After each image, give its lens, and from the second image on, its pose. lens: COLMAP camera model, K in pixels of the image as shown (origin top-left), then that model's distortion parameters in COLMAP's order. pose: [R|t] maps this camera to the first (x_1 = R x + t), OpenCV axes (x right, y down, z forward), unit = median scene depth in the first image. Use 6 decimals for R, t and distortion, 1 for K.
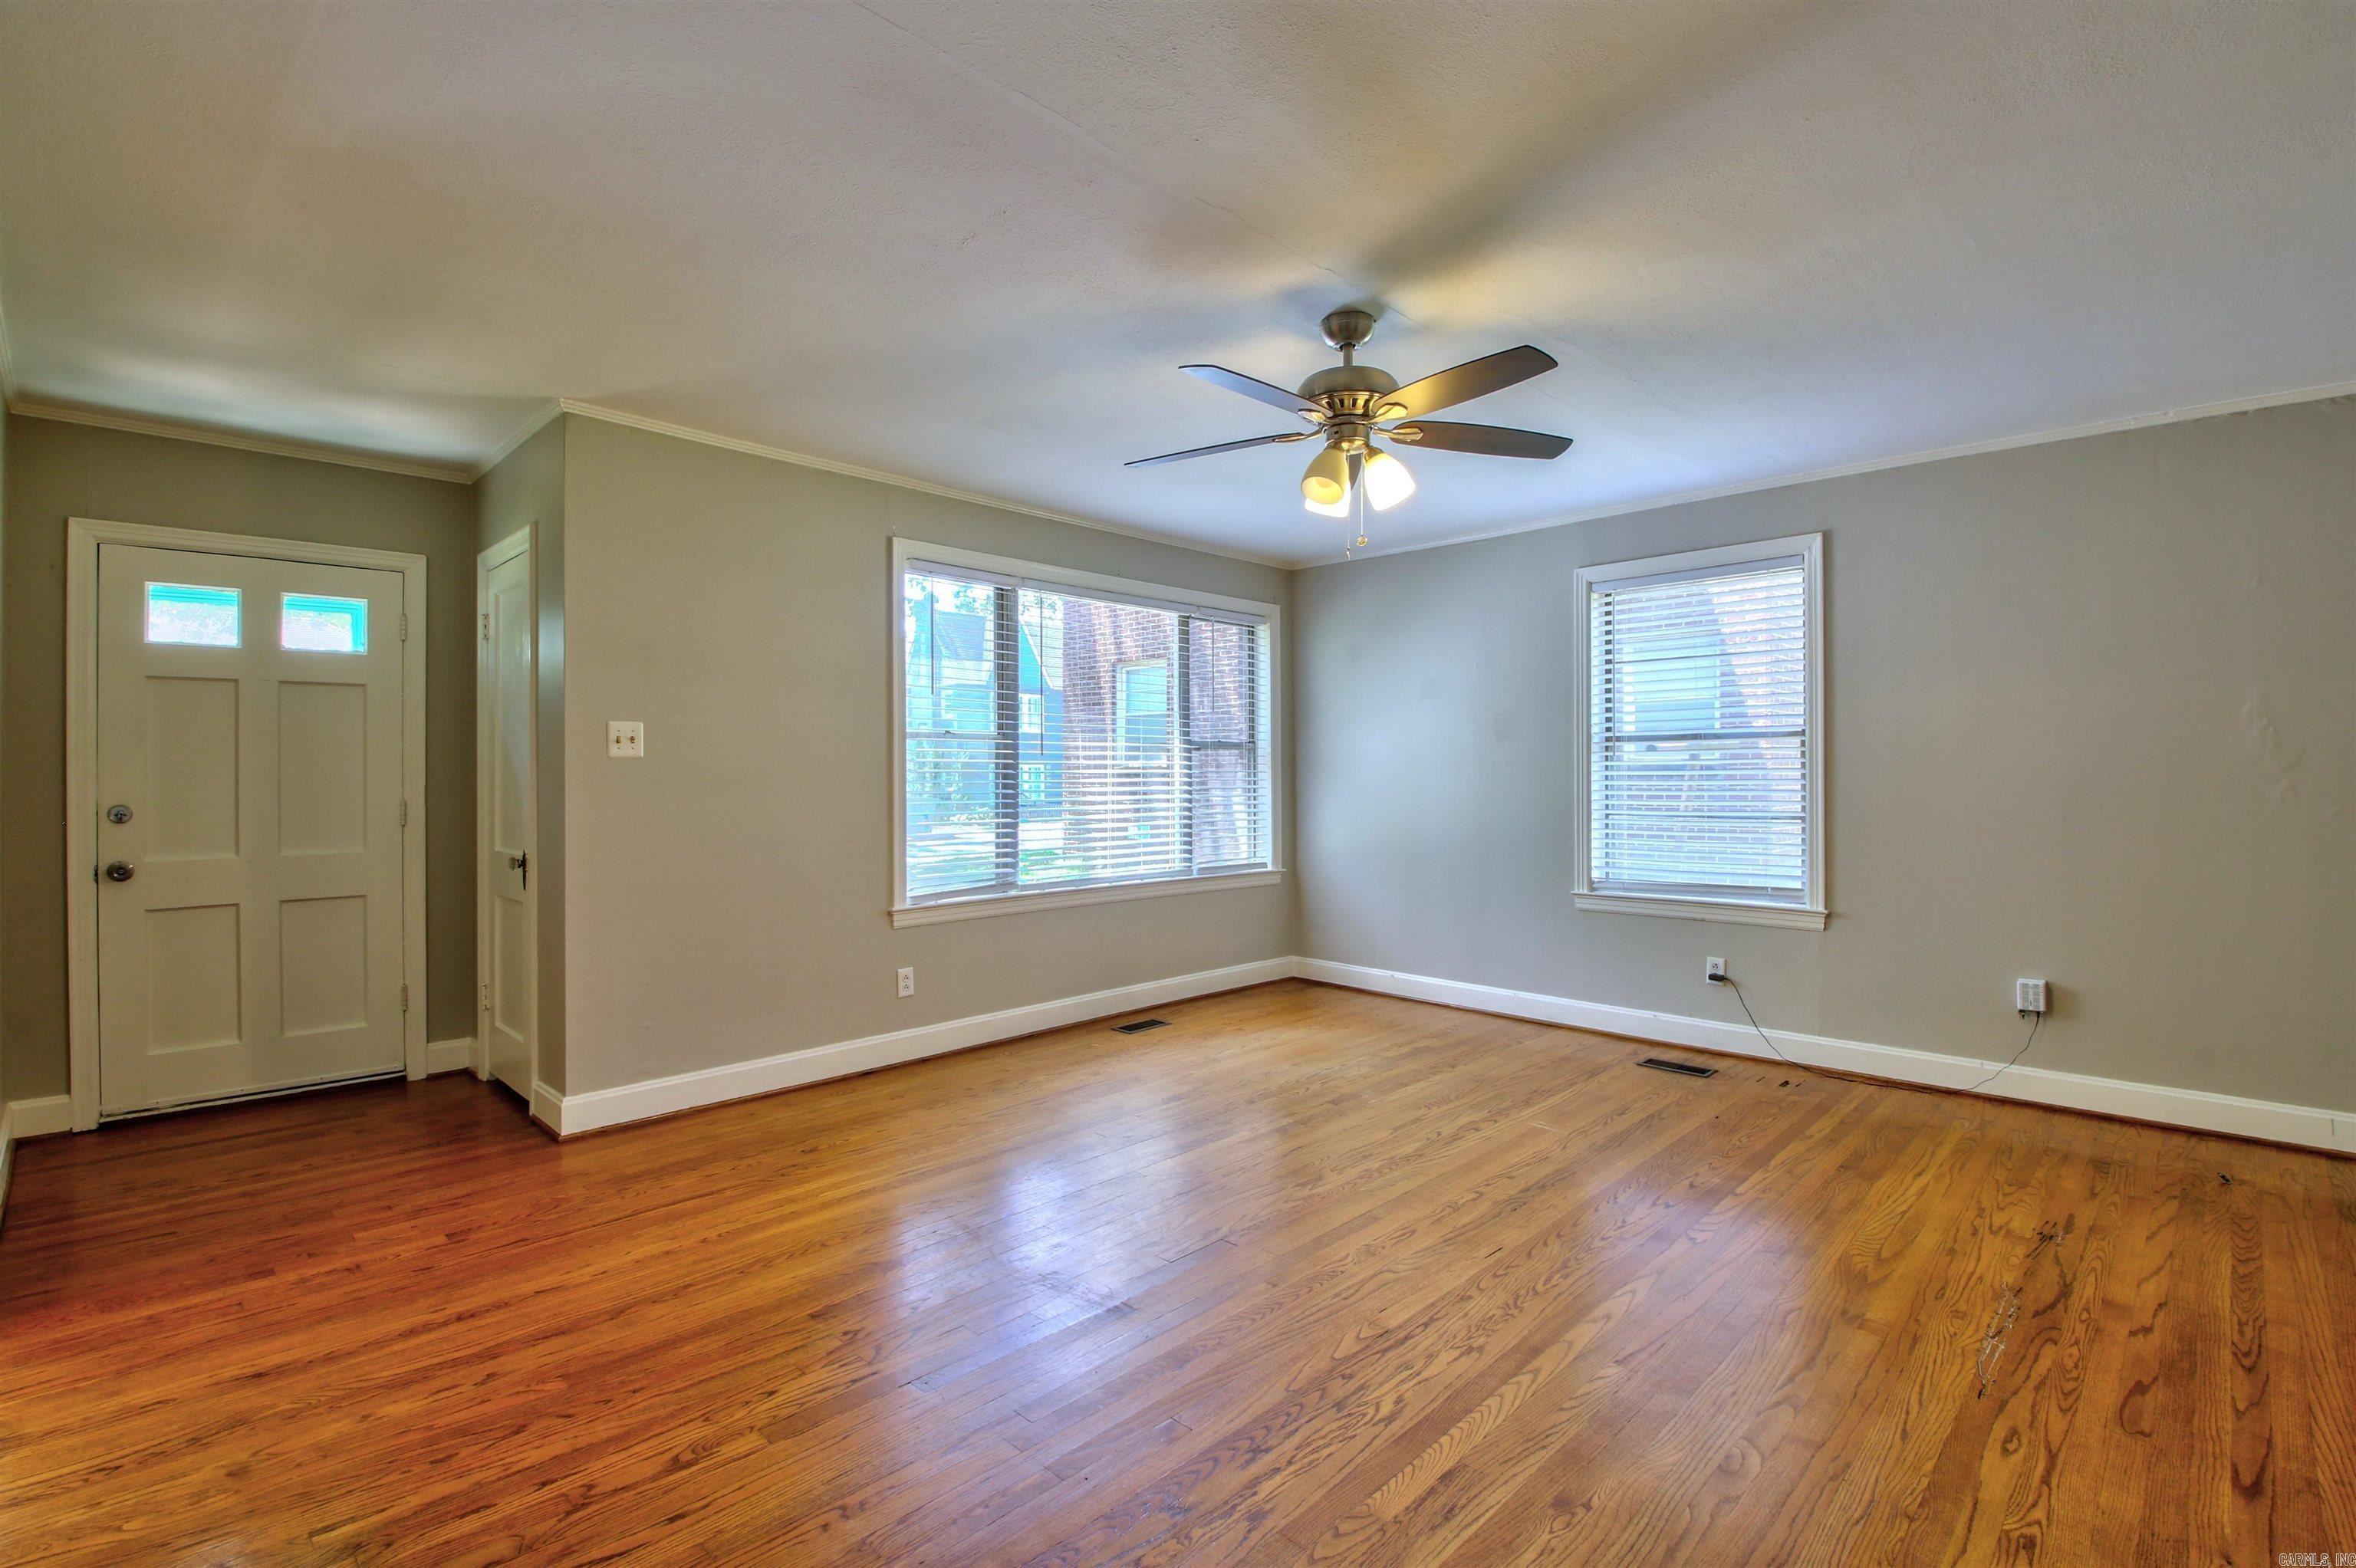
lens RADIAL K [[1090.5, 0, 1184.1], [0, 1090.5, 775.7], [0, 0, 1]] dist [0.012912, -0.020876]
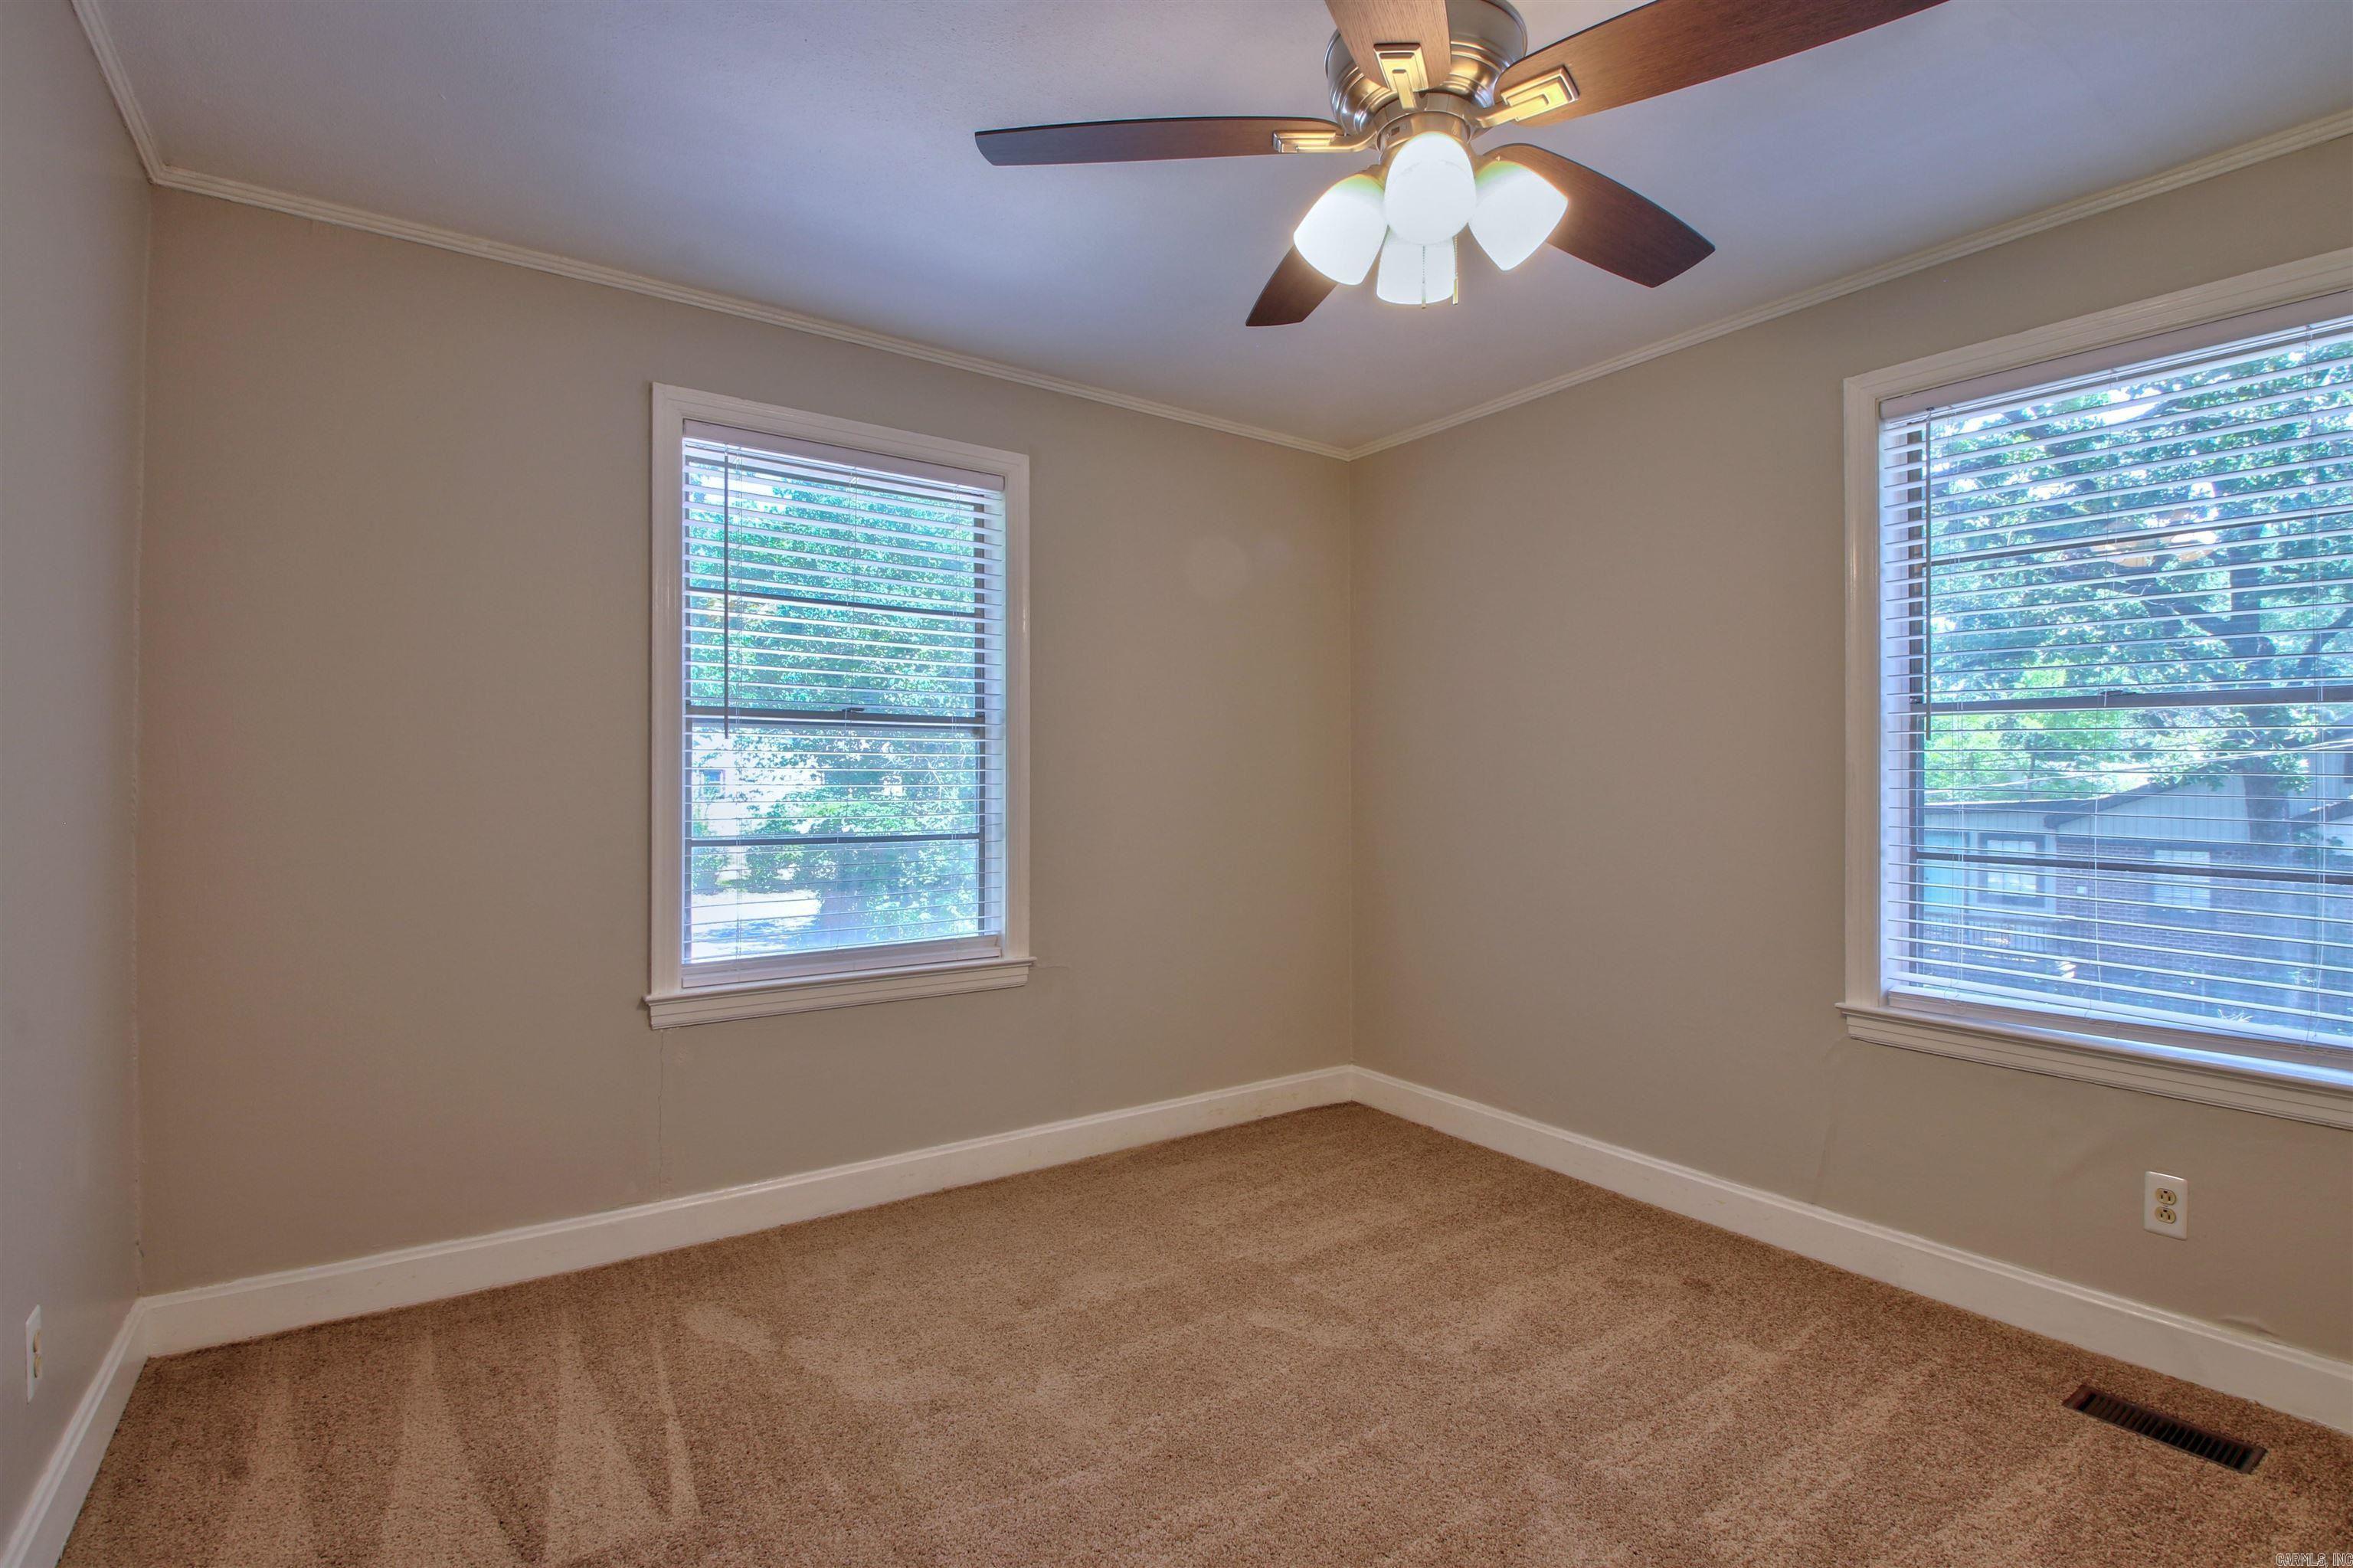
lens RADIAL K [[1089.2, 0, 1164.4], [0, 1089.2, 789.5], [0, 0, 1]] dist [0.012912, -0.020876]
pose [[0.171014, 0.001144, 0.985268, -0.156226], [-0.003448, 0.999994, -0.000563, 0.008316], [-0.985263, -0.003301, 0.171017, 0.880967]]
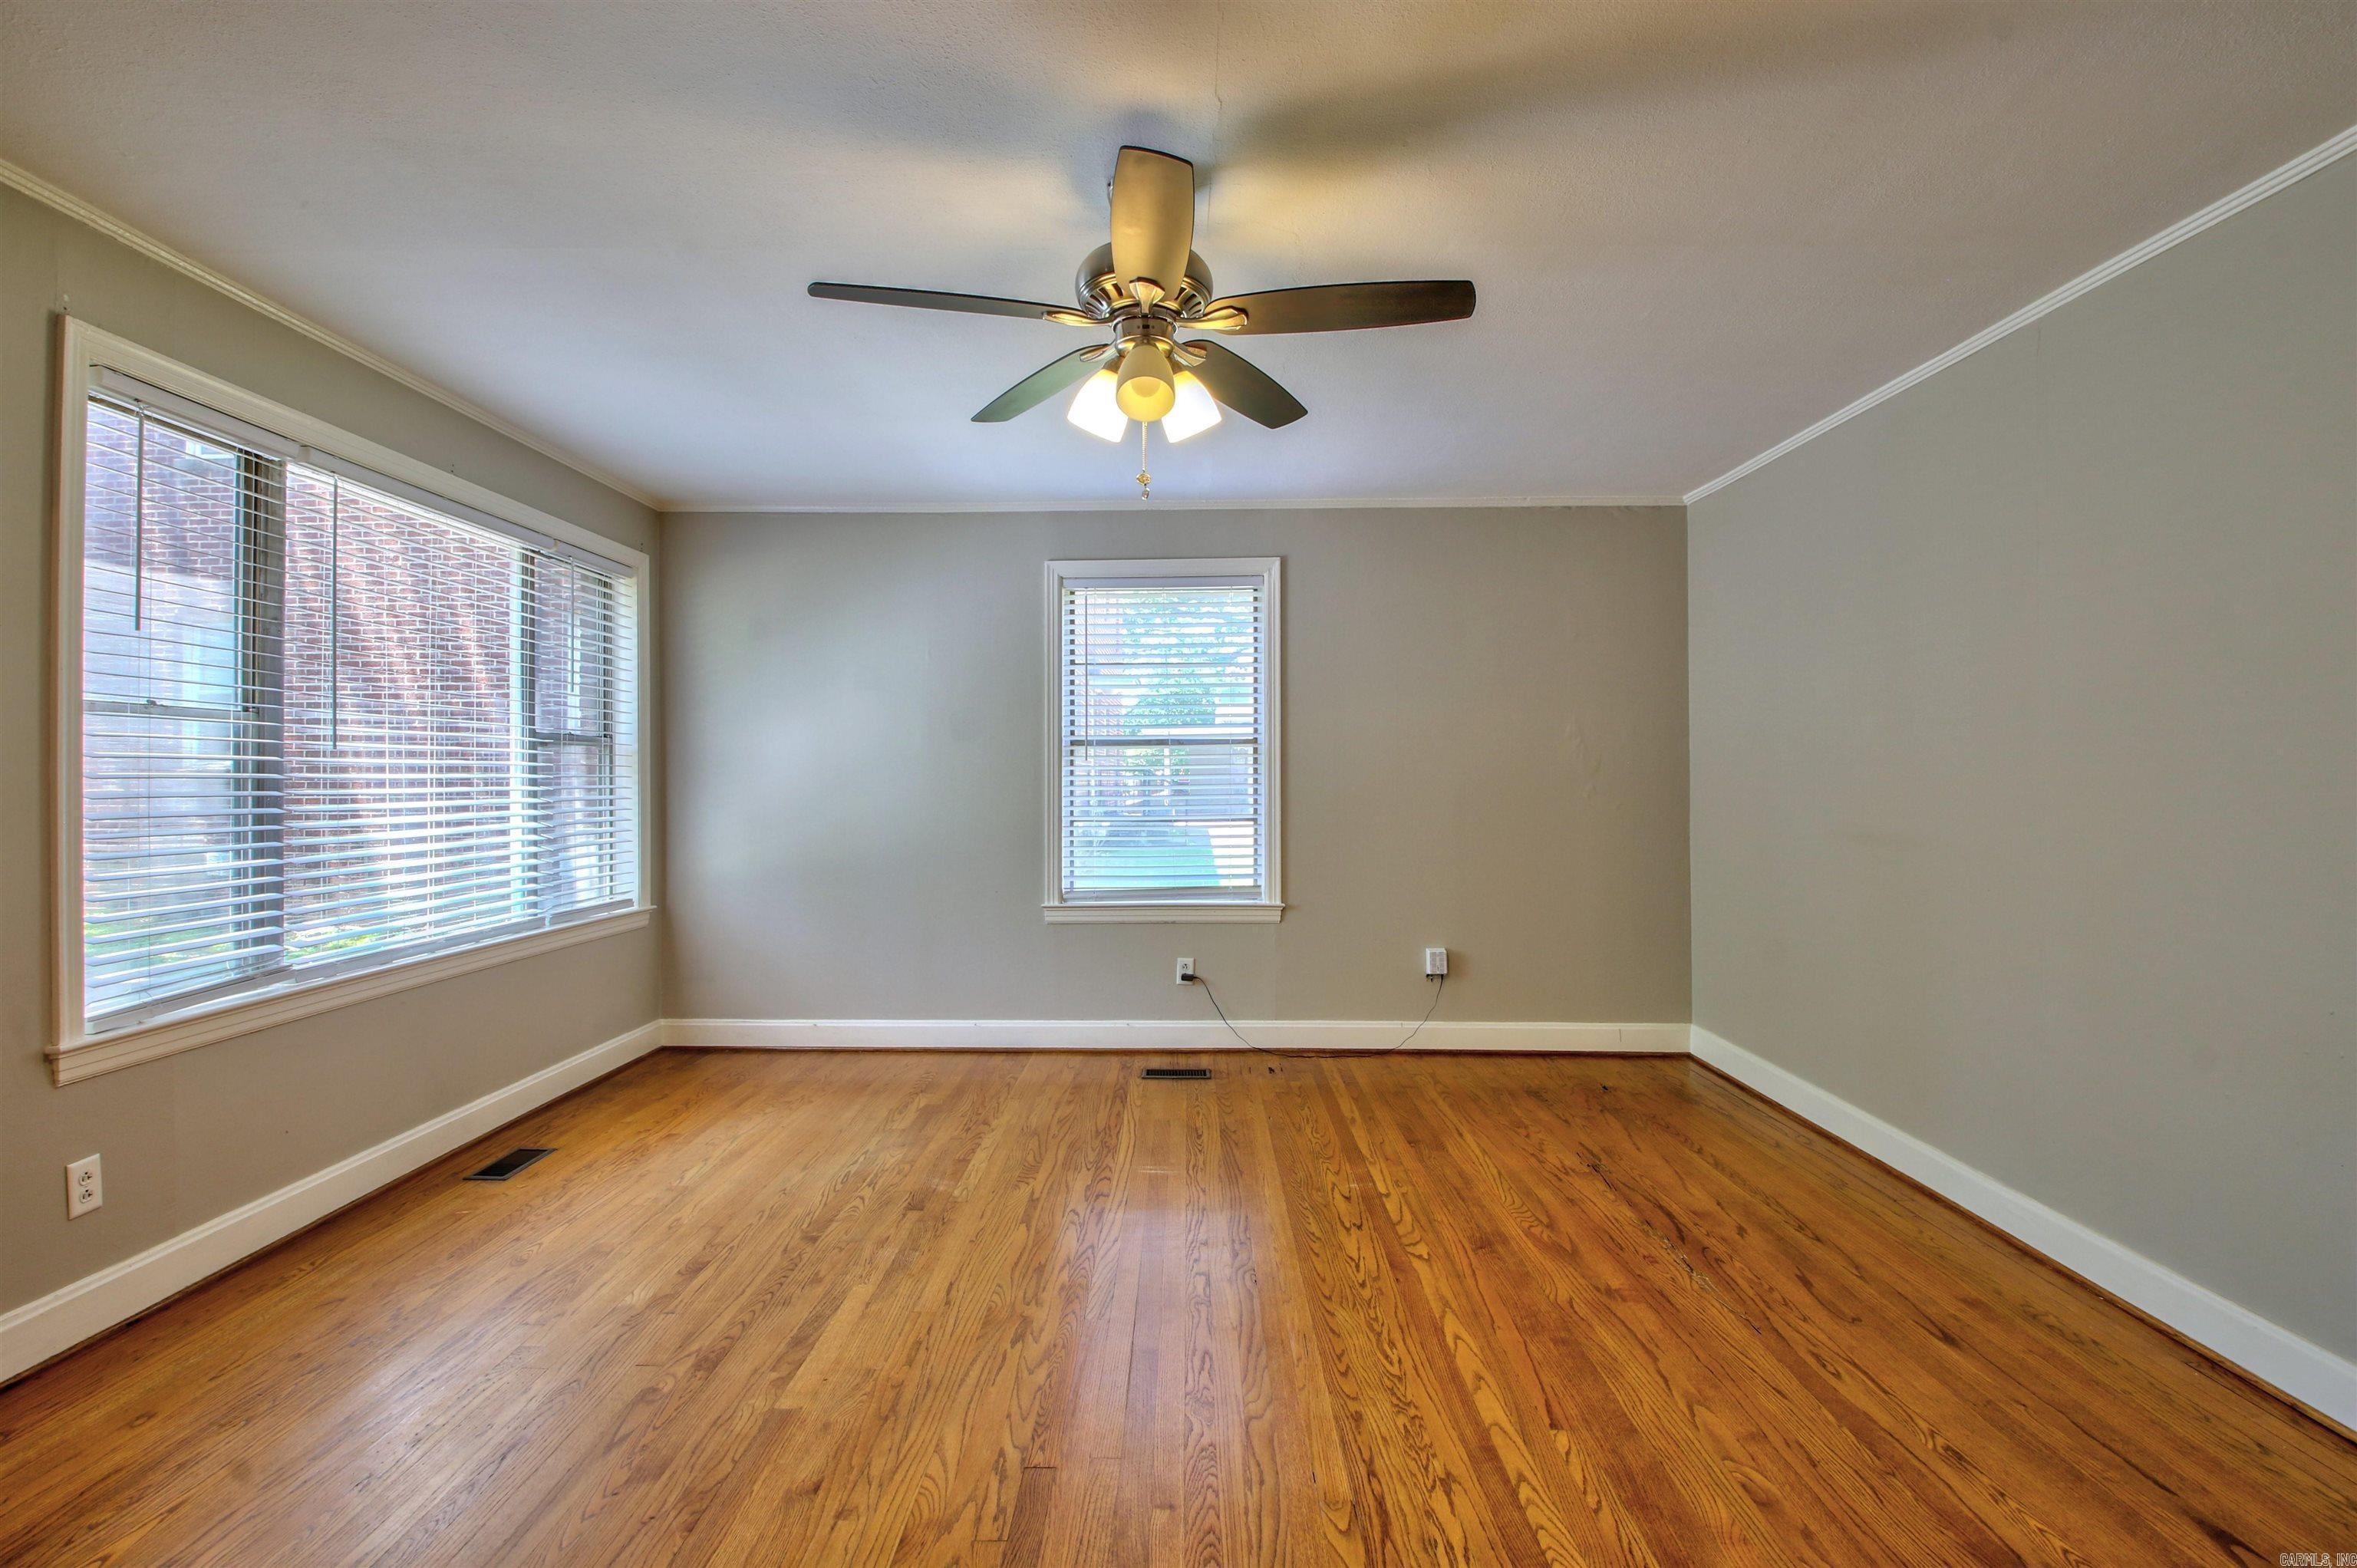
lens RADIAL K [[1091.0, 0, 1179.8], [0, 1091.0, 769.6], [0, 0, 1]] dist [0.012912, -0.020876]
pose [[0.725541, 0.004336, 0.688165, -0.265549], [0.001390, 0.999969, -0.007766, -0.003005], [-0.688178, 0.006591, 0.725512, 0.317414]]
